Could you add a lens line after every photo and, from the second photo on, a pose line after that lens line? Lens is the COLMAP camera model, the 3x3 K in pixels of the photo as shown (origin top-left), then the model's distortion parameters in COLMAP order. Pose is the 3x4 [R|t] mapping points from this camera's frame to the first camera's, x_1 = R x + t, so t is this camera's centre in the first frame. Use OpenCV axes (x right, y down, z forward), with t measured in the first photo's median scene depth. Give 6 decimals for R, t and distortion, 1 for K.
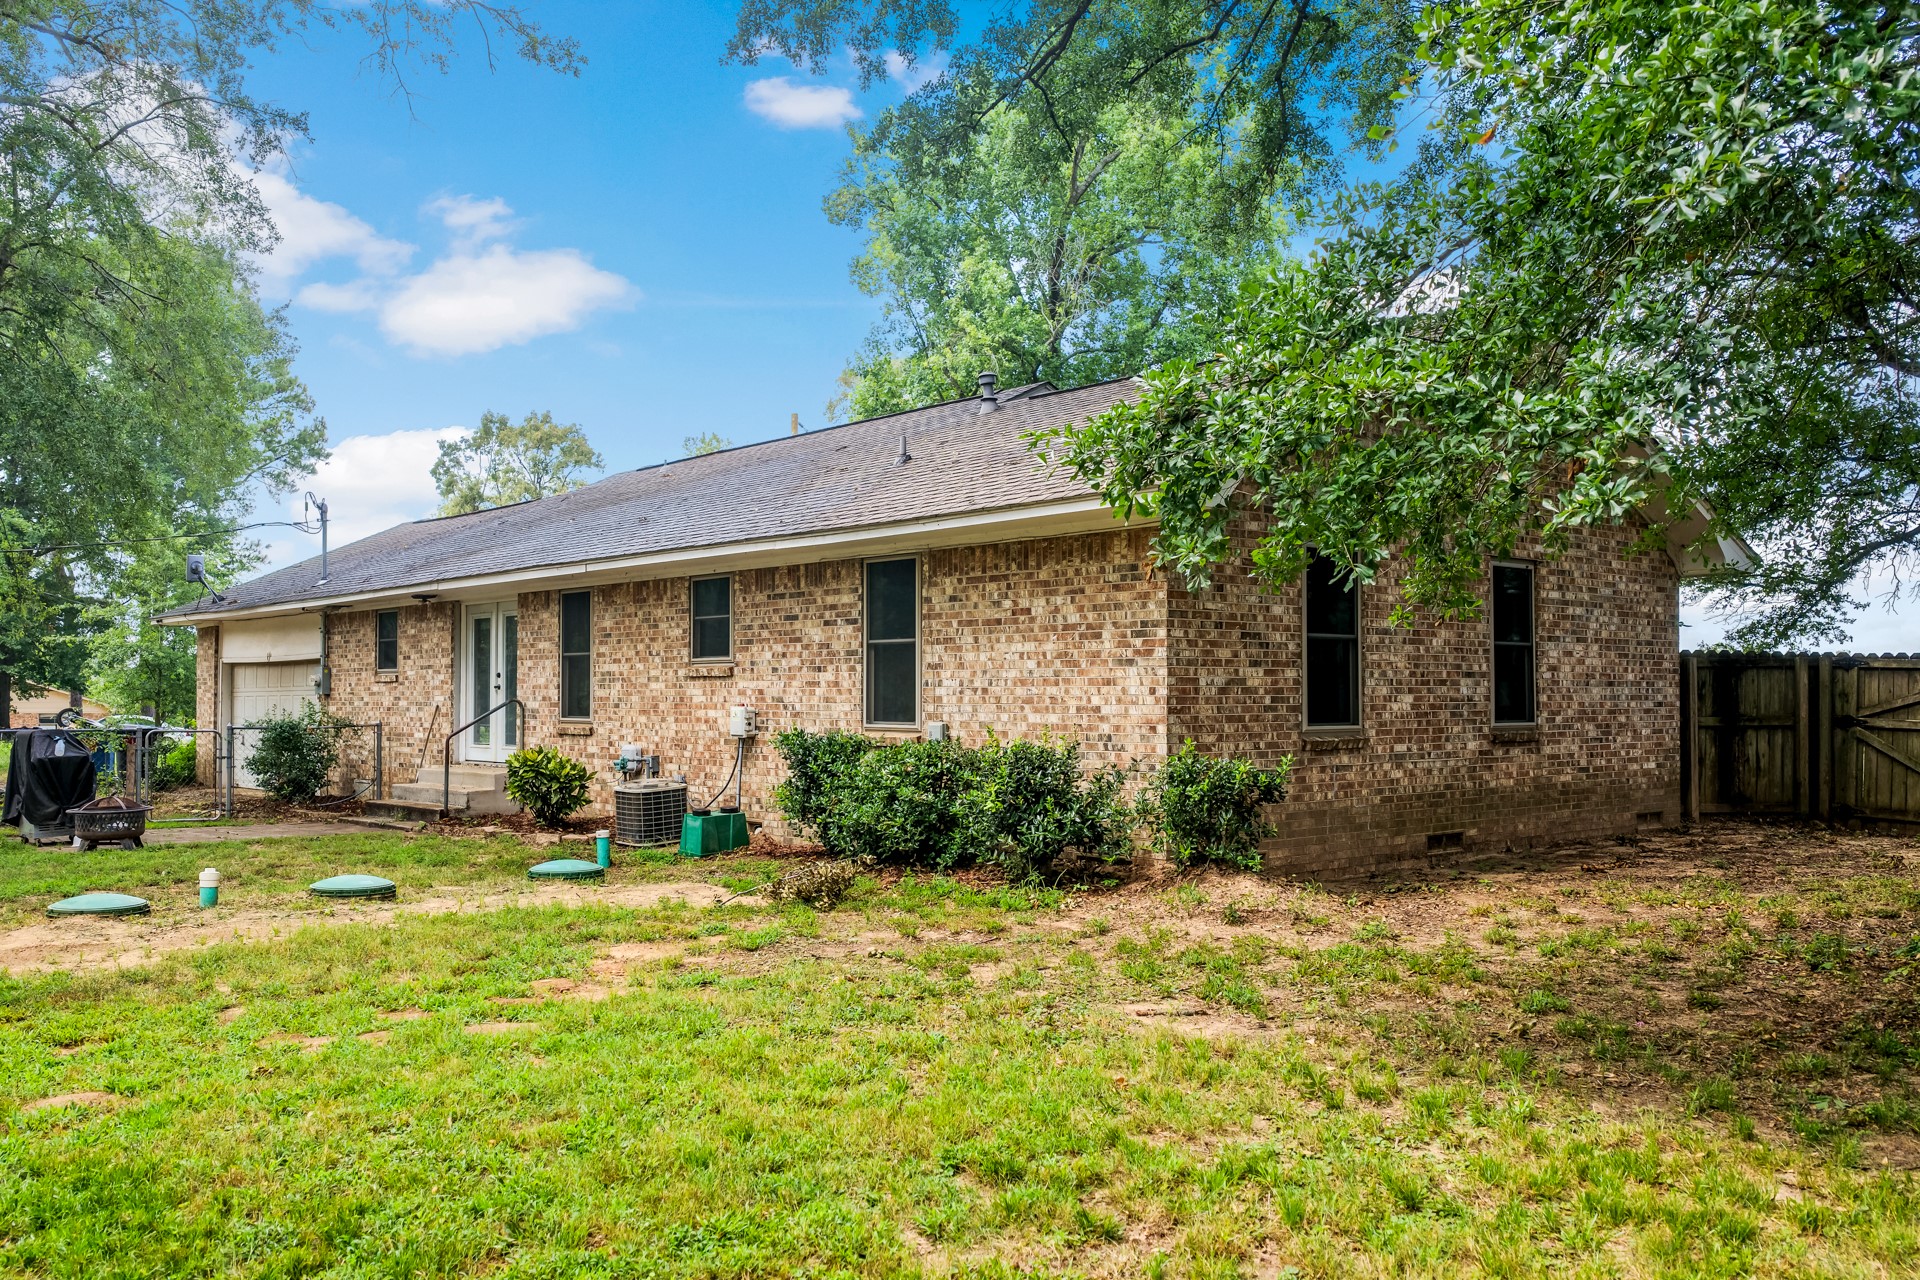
lens RADIAL K [[1636.6, 0, 950.1], [0, 1636.6, 652.8], [0, 0, 1]] dist [-0.005027, 0.000600]
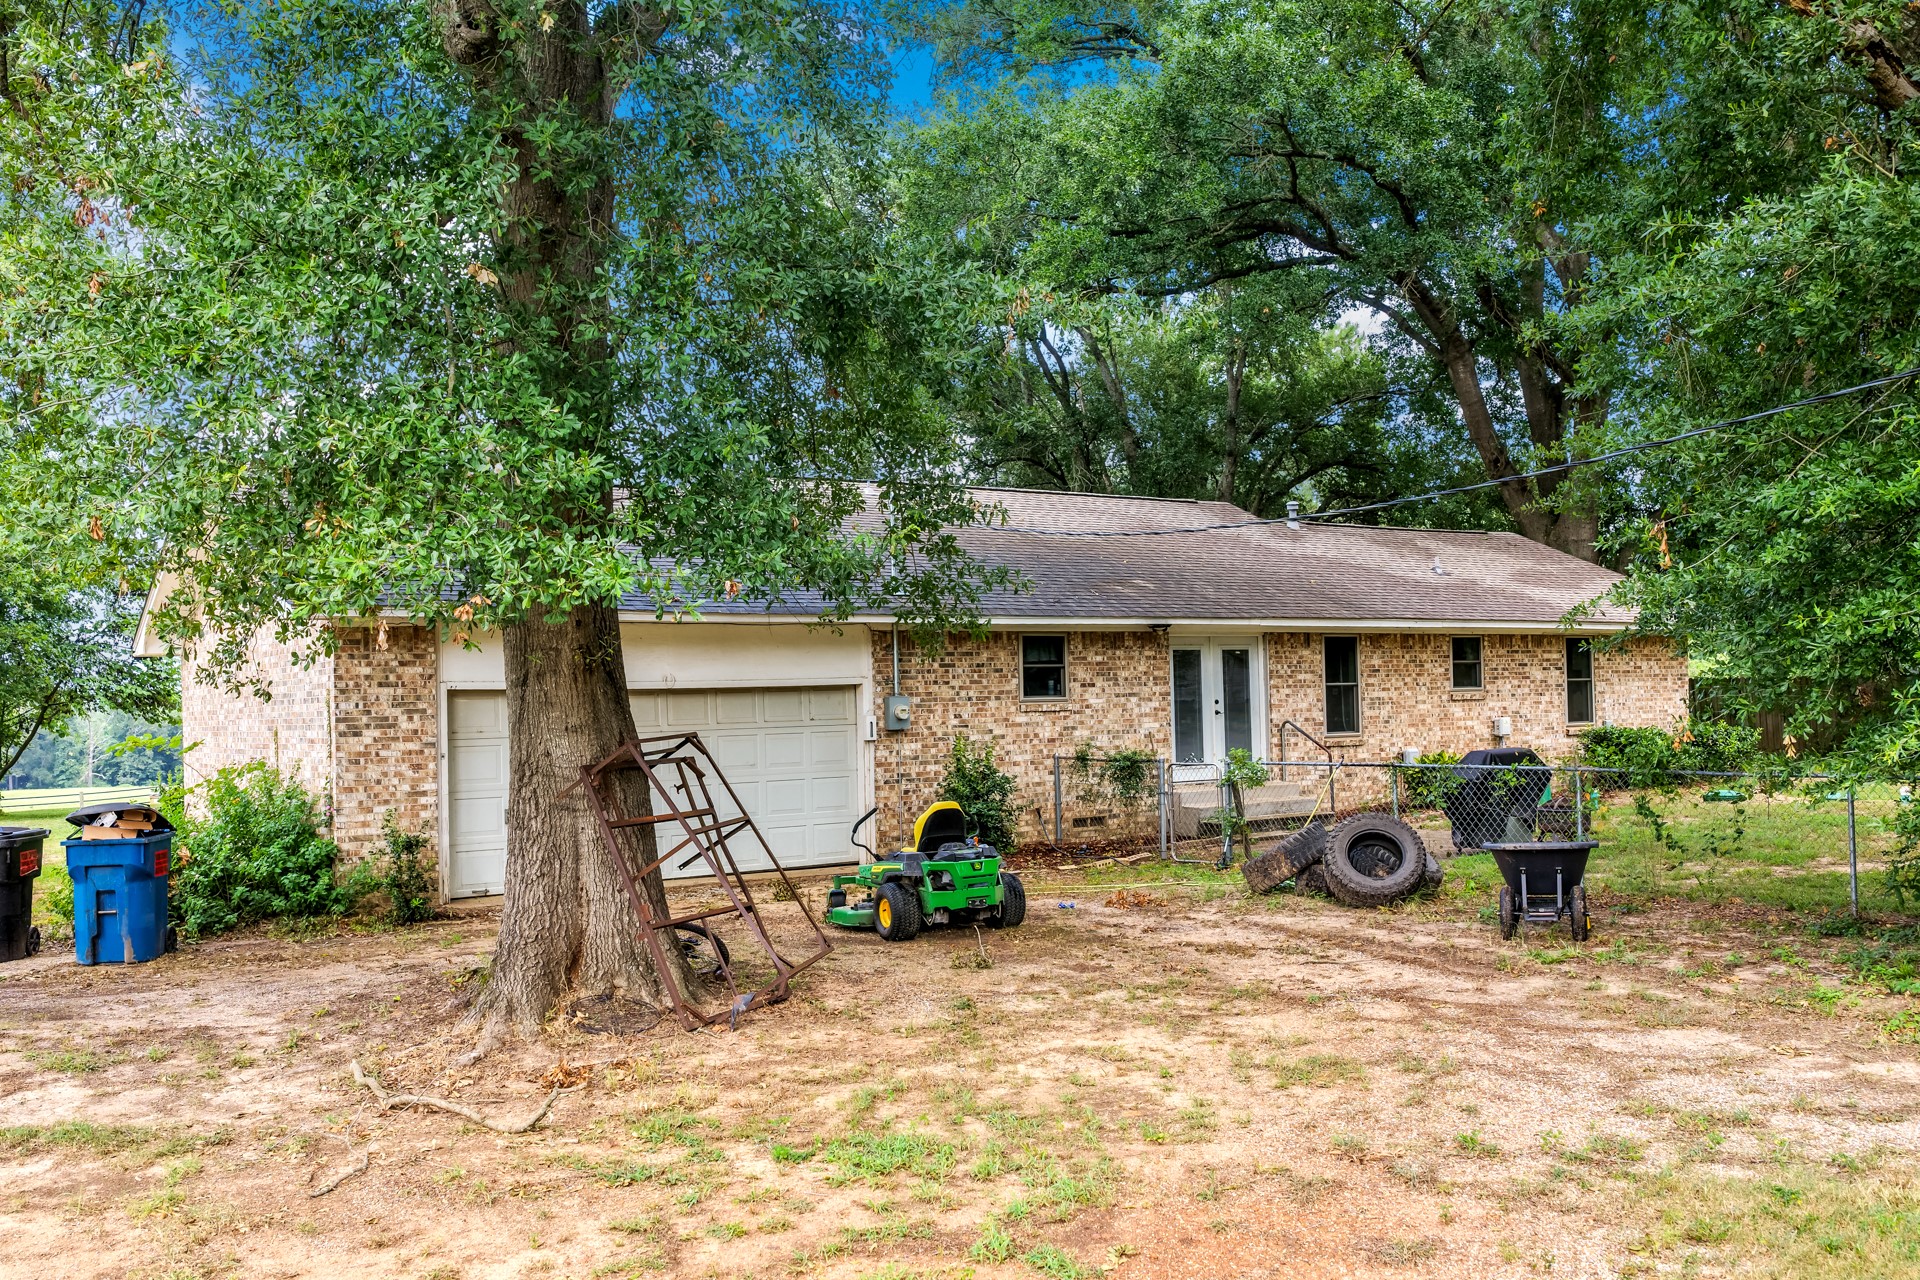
lens RADIAL K [[1636.6, 0, 961.3], [0, 1636.6, 636.9], [0, 0, 1]] dist [-0.005027, 0.000600]
pose [[0.107572, 0.014125, 0.994097, -1.955992], [-0.020420, 0.999720, -0.011995, -0.018661], [-0.993988, -0.019010, 0.107831, 1.463601]]
